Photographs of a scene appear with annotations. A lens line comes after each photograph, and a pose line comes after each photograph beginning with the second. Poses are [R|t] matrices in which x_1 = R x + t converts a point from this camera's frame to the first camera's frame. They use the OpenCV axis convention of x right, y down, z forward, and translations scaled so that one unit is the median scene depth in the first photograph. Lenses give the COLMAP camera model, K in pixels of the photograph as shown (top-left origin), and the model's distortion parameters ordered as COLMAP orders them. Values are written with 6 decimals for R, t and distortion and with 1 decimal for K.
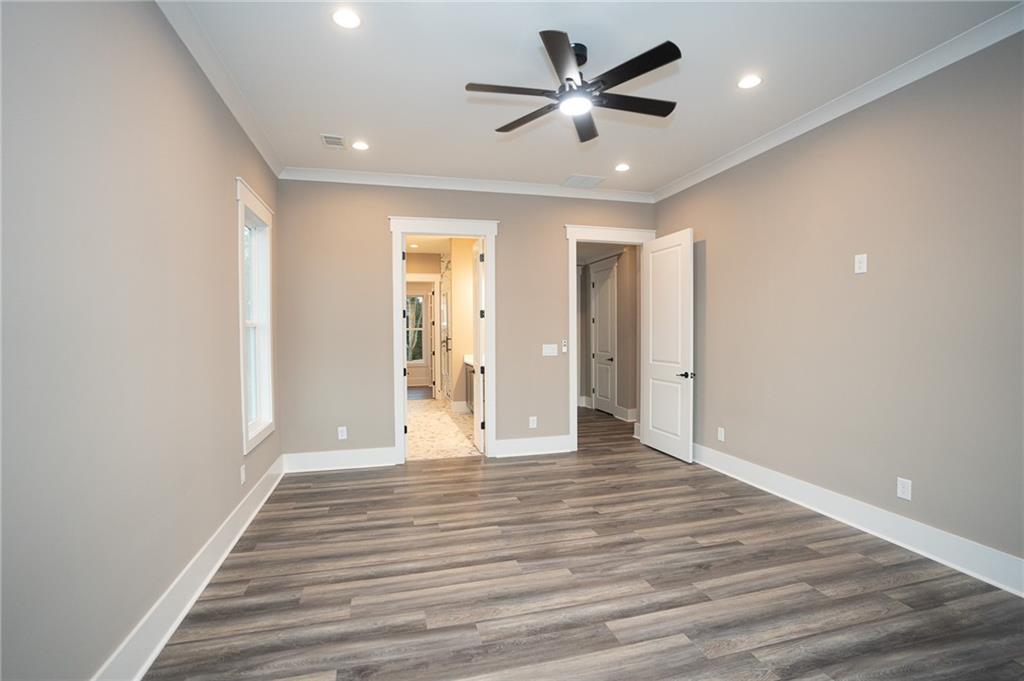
lens RADIAL K [[479.0, 0, 512.9], [0, 479.0, 339.2], [0, 0, 1]] dist [-0.052583, 0.011517]
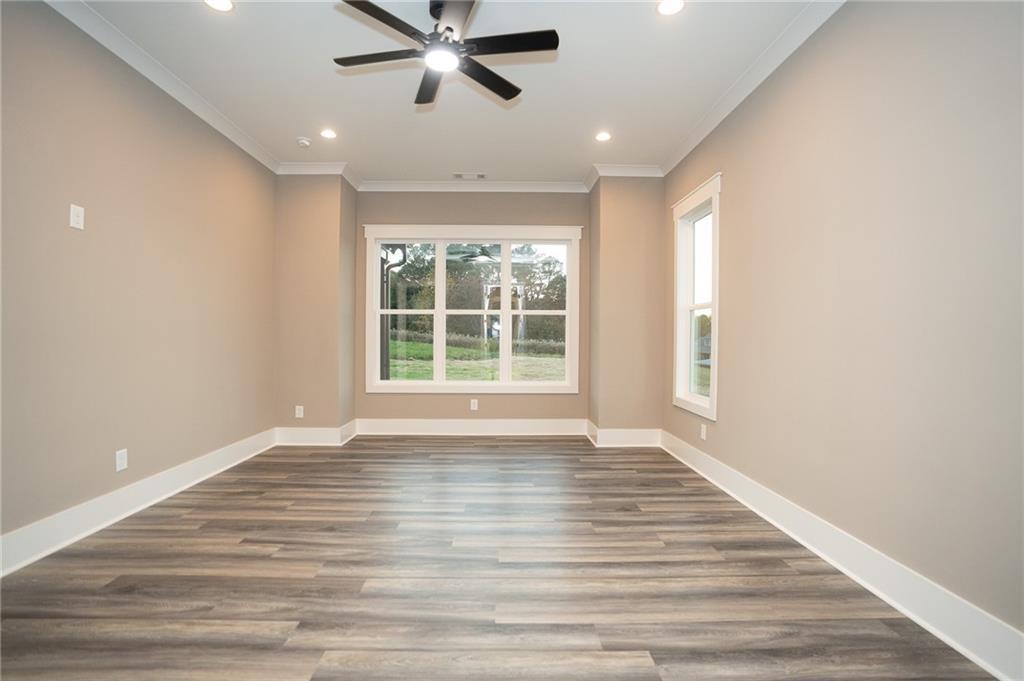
lens RADIAL K [[479.0, 0, 518.3], [0, 479.0, 342.4], [0, 0, 1]] dist [-0.052583, 0.011517]
pose [[-0.974347, -0.002499, 0.225038, -0.228620], [0.003046, 0.999700, 0.024286, 0.051920], [-0.225031, 0.024349, -0.974047, 1.897087]]
